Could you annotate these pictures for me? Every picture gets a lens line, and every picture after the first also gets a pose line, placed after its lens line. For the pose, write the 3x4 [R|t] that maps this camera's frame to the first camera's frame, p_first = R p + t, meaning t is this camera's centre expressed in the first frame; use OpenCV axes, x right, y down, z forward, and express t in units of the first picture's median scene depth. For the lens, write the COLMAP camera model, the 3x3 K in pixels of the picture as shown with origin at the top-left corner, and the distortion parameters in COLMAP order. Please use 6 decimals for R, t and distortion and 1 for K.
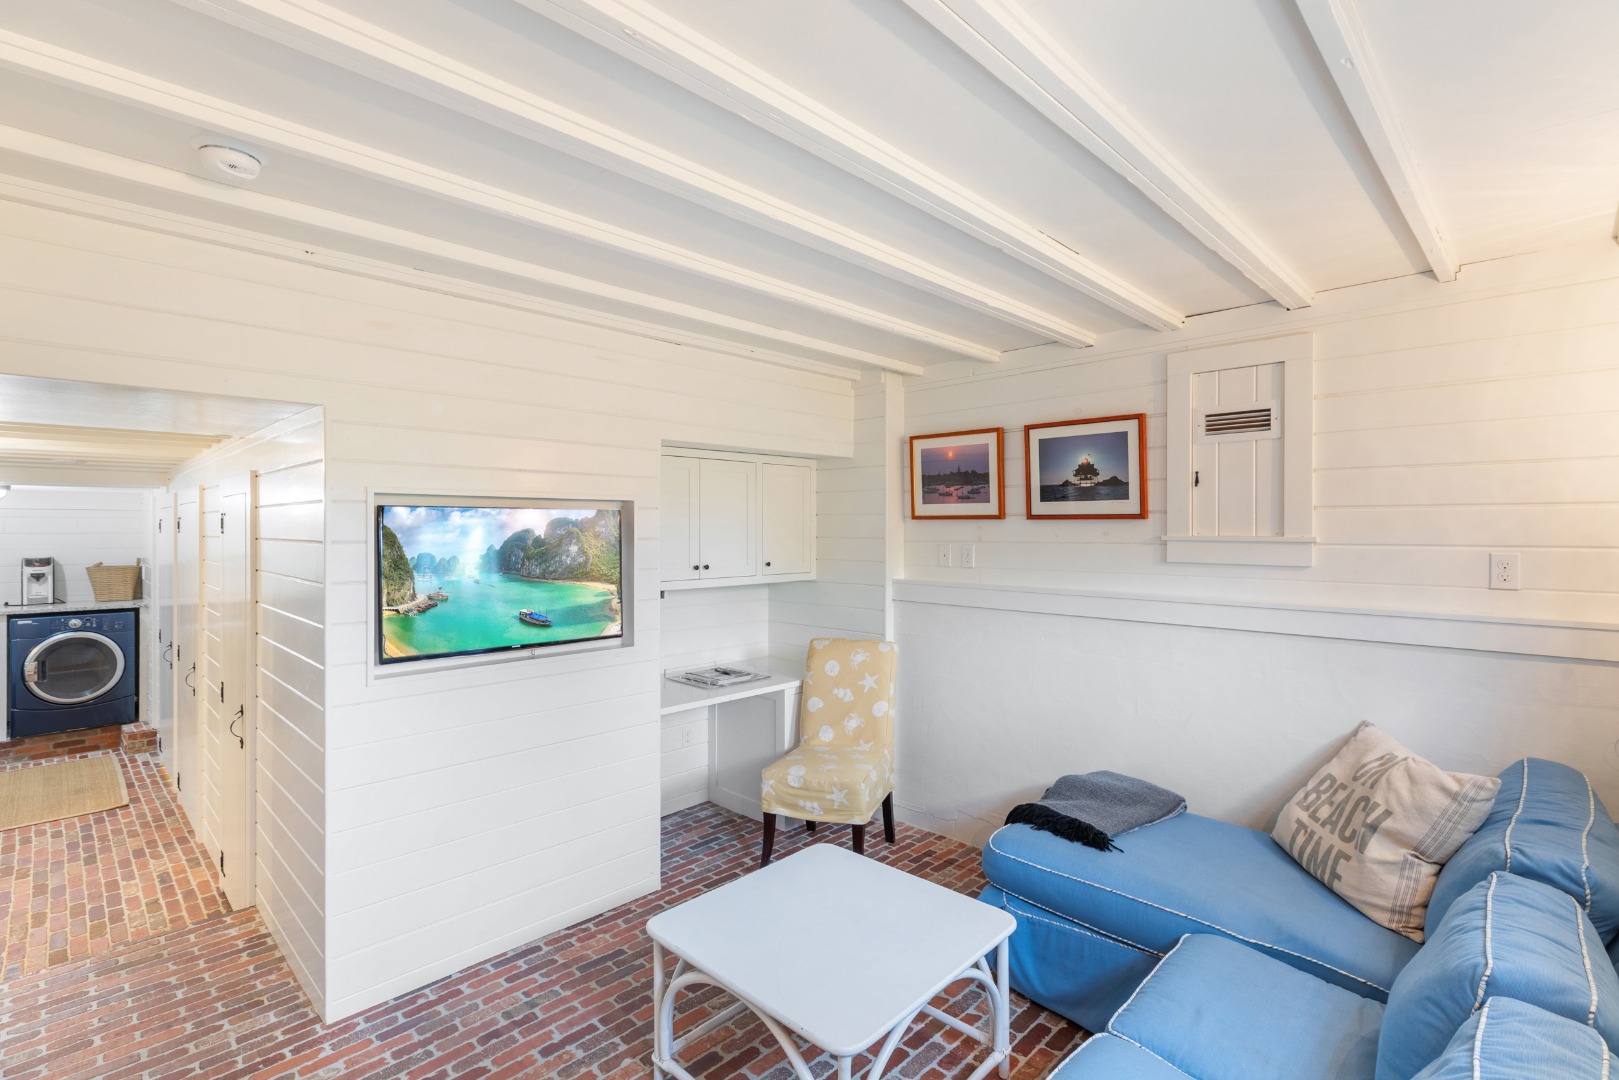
lens RADIAL K [[729.0, 0, 807.4], [0, 729.0, 537.6], [0, 0, 1]] dist [0.003118, 0.000129]
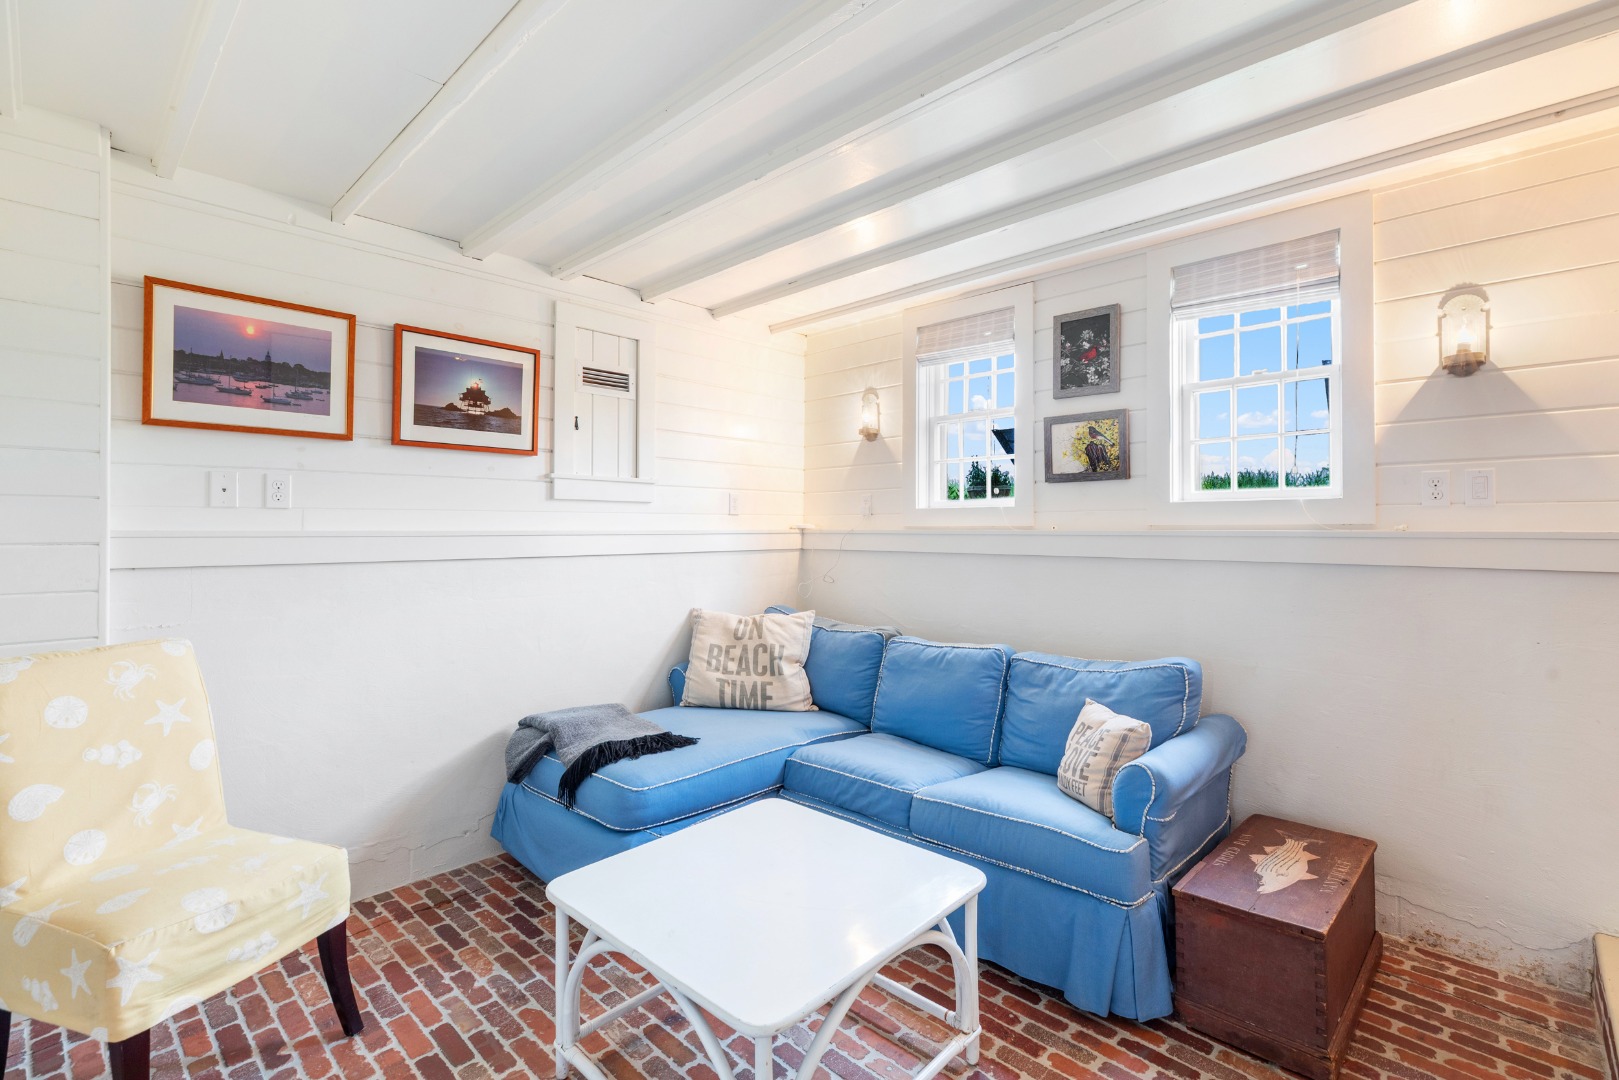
lens RADIAL K [[729.0, 0, 807.3], [0, 729.0, 524.1], [0, 0, 1]] dist [0.003118, 0.000129]
pose [[-0.002012, 0.003898, 0.999990, -0.515388], [0.008023, 0.999960, -0.003882, 0.071629], [-0.999966, 0.008015, -0.002044, 0.599643]]
